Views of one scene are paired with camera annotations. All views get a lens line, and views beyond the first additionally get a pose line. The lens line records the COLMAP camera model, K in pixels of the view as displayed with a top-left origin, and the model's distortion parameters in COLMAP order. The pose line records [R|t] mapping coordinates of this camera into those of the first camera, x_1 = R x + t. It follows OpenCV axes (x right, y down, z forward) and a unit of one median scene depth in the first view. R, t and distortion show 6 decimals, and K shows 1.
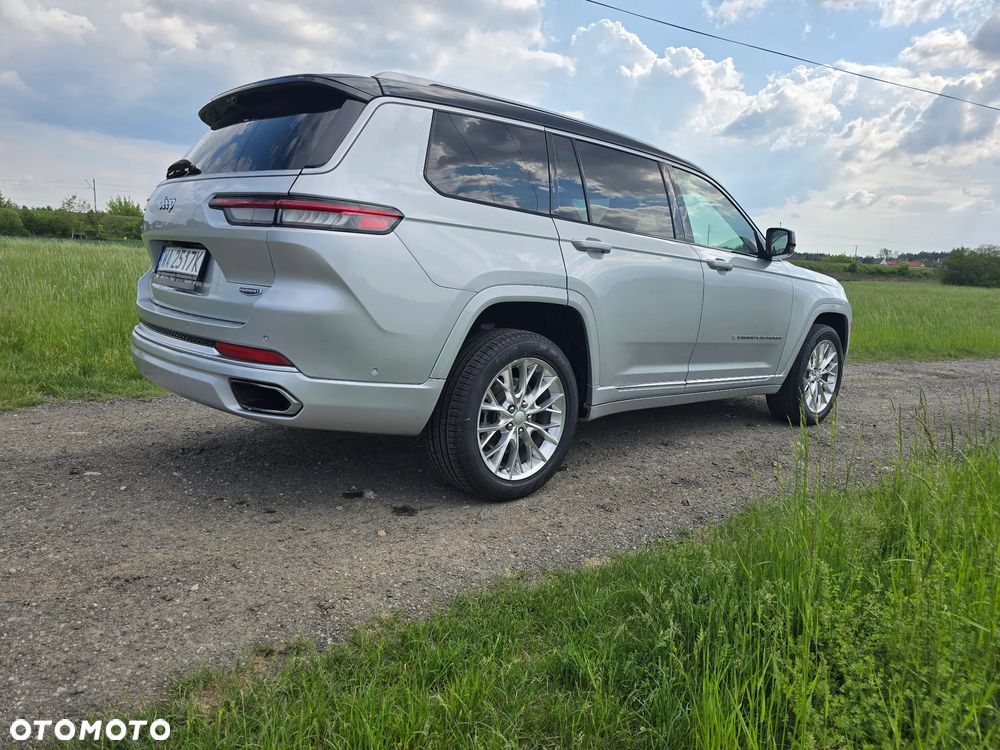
lens RADIAL K [[670.9, 0, 501.7], [0, 670.9, 375.5], [0, 0, 1]] dist [0.065167, -0.058204]
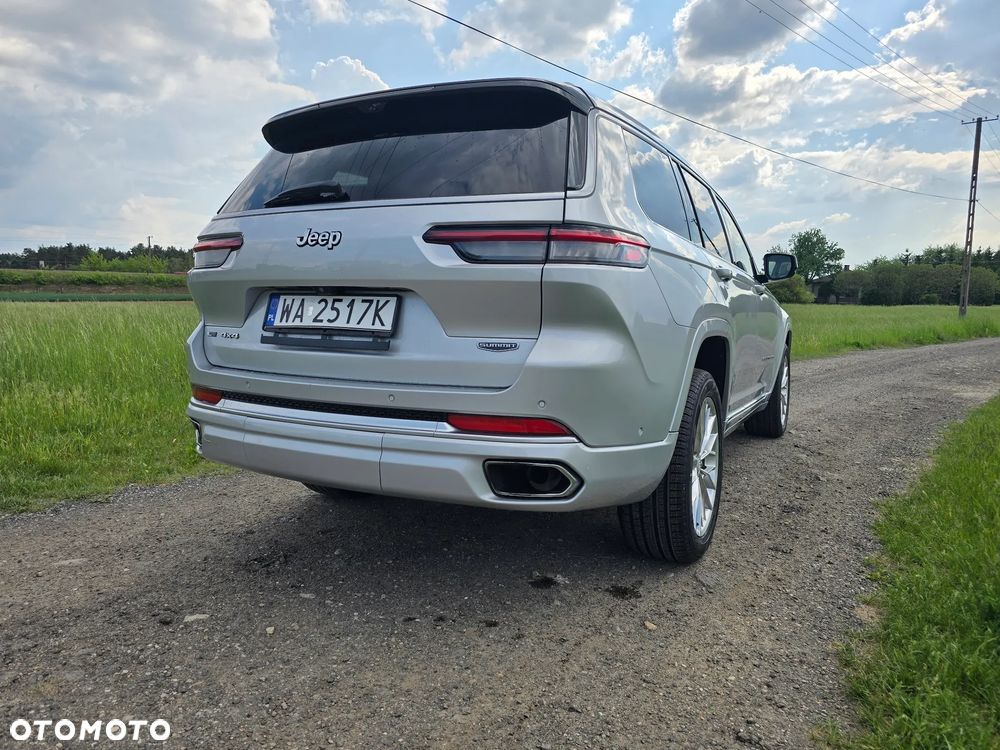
lens RADIAL K [[670.9, 0, 492.5], [0, 670.9, 374.4], [0, 0, 1]] dist [0.065167, -0.058204]
pose [[0.943675, -0.079644, 0.321144, -0.547737], [0.094813, 0.994986, -0.031847, -0.058714], [-0.316998, 0.060502, 0.946495, 0.233434]]
